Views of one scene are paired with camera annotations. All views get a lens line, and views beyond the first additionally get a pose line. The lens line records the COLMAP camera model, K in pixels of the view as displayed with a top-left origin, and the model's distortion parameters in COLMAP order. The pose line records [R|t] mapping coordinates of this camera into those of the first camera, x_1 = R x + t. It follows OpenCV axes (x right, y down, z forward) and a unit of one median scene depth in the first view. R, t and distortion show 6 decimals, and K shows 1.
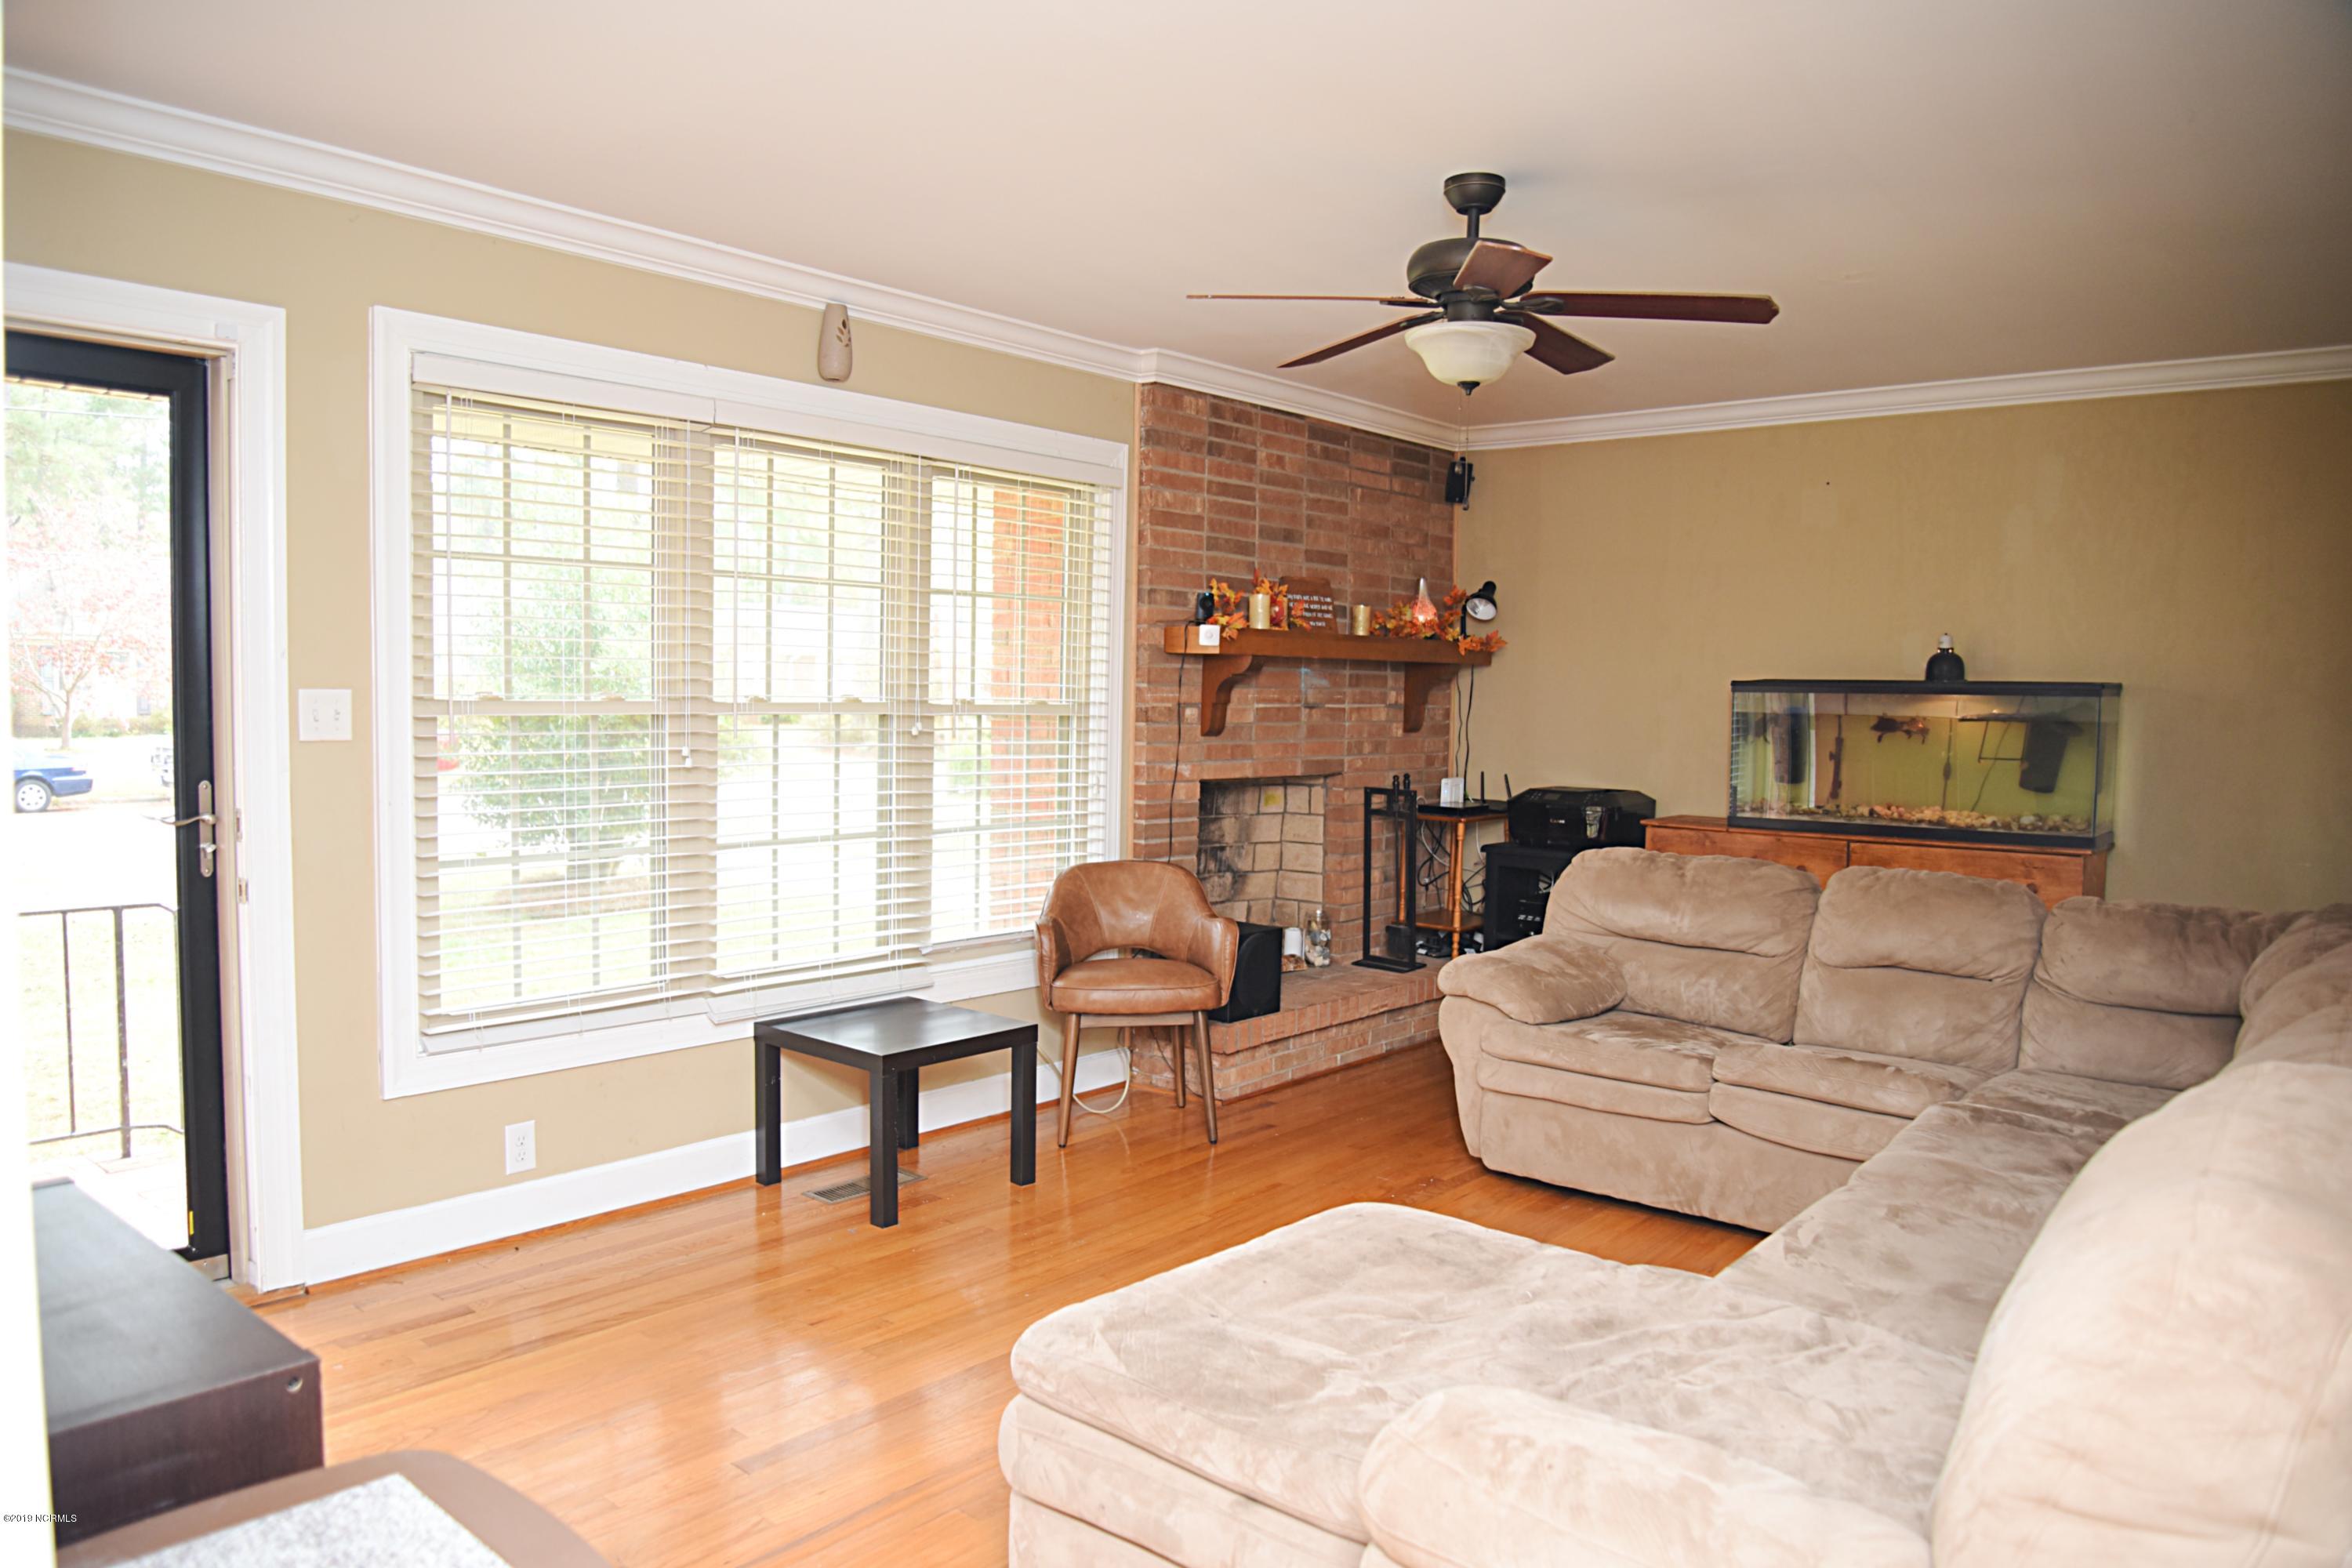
lens RADIAL K [[1646.6, 0, 1153.5], [0, 1646.6, 789.5], [0, 0, 1]] dist [-0.066432, 0.026950]
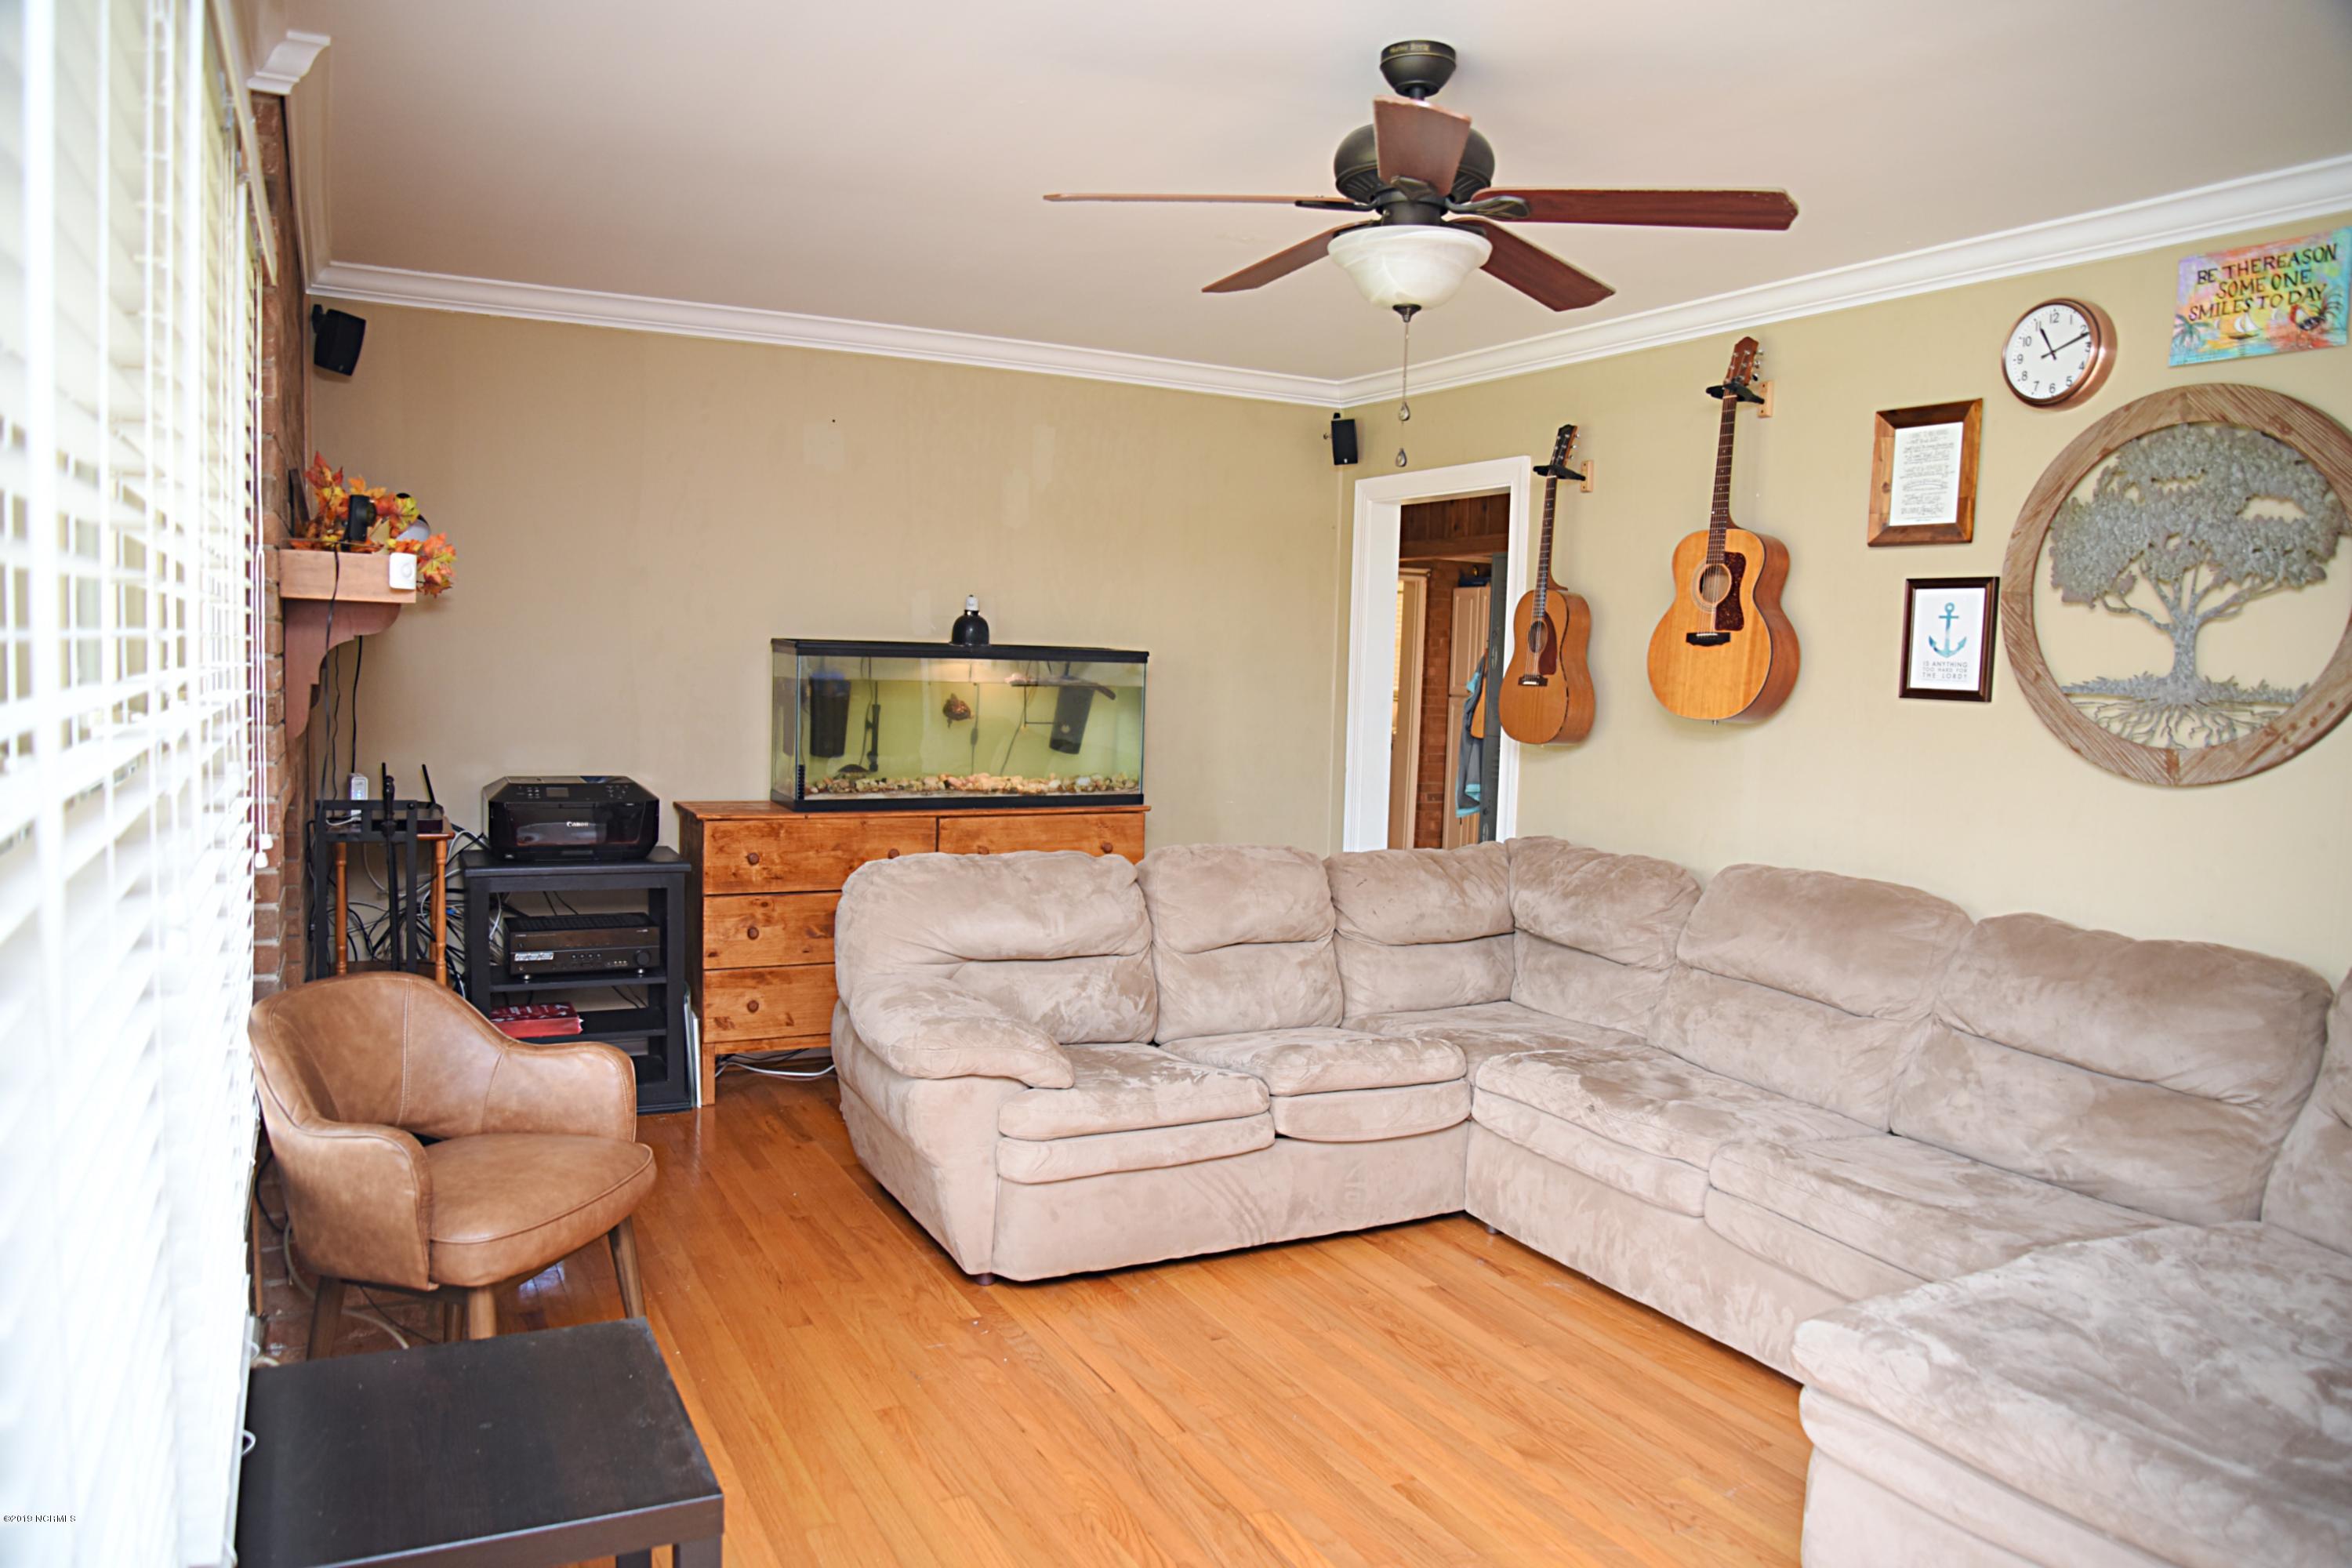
lens RADIAL K [[1646.6, 0, 1177.1], [0, 1646.6, 779.1], [0, 0, 1]] dist [-0.066432, 0.026950]
pose [[0.378106, -0.073579, 0.922834, -0.481731], [0.033776, 0.997269, 0.065675, -0.058705], [-0.925146, 0.006337, 0.379558, 0.639473]]
